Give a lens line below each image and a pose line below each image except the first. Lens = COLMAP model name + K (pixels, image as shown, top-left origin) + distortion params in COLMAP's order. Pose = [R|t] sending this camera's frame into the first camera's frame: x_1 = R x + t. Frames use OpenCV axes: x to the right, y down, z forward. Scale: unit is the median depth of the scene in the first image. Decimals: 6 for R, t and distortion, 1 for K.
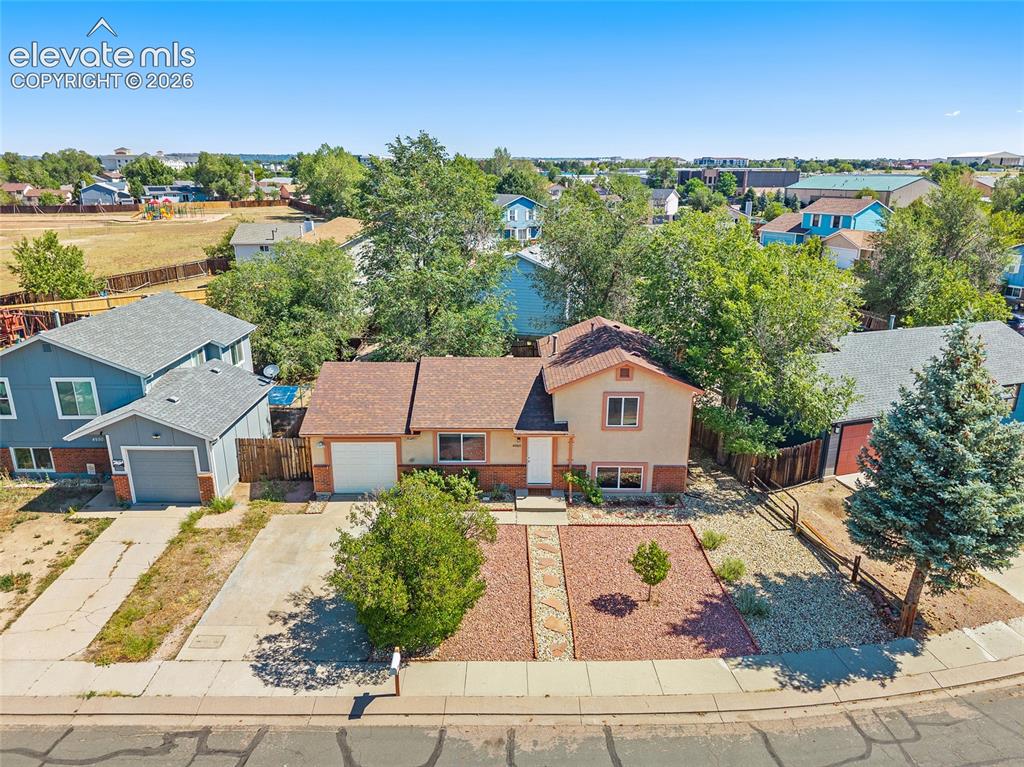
lens RADIAL K [[681.7, 0, 512.0], [0, 681.7, 383.5], [0, 0, 1]] dist [0.038964, -0.038197]
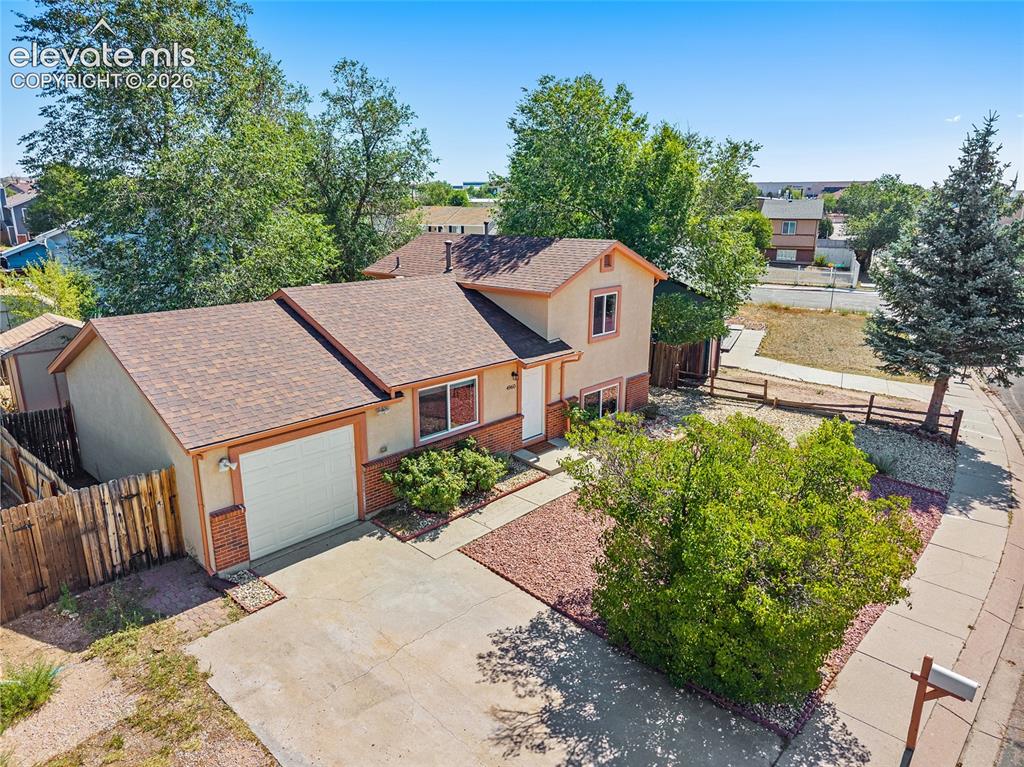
lens RADIAL K [[681.7, 0, 512.0], [0, 681.7, 383.5], [0, 0, 1]] dist [0.038964, -0.038197]
pose [[0.687793, -0.190167, 0.700555, -0.464245], [0.215191, 0.975110, 0.053424, 0.053225], [-0.693277, 0.114009, 0.711596, 0.528410]]
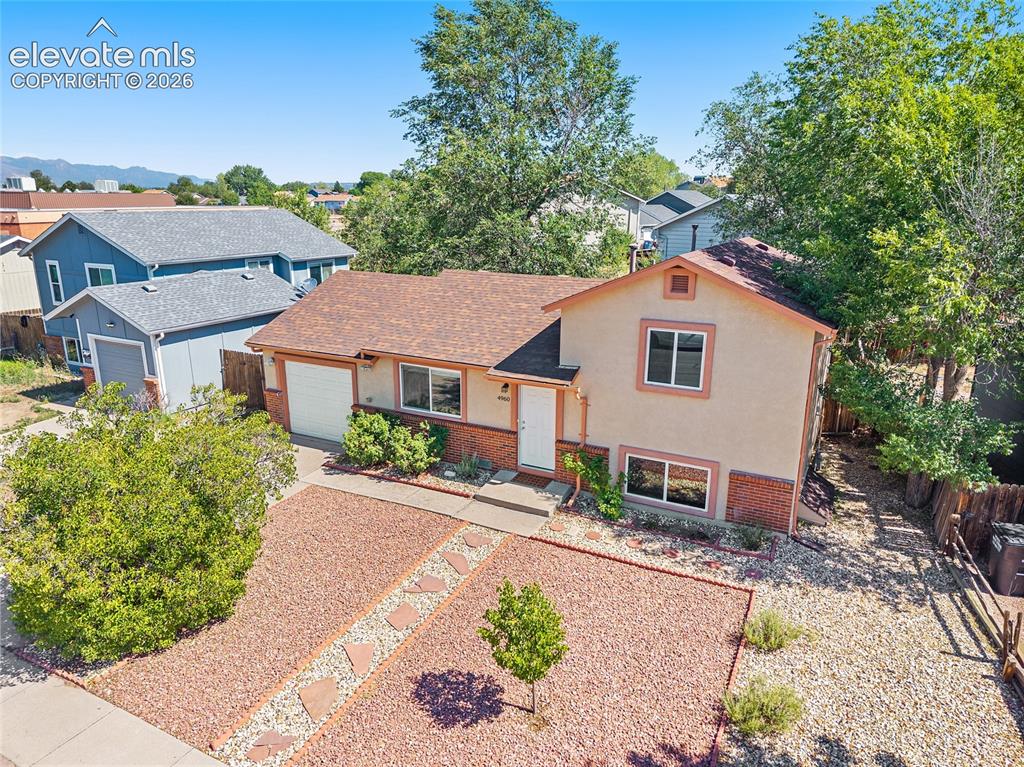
lens RADIAL K [[685.4, 0, 512.0], [0, 685.4, 383.5], [0, 0, 1]] dist [0.002079, 0.003218]
pose [[0.884594, 0.121637, -0.450220, 0.294652], [-0.137810, 0.990454, -0.003177, 0.079786], [0.445535, 0.064855, 0.892912, 0.451849]]
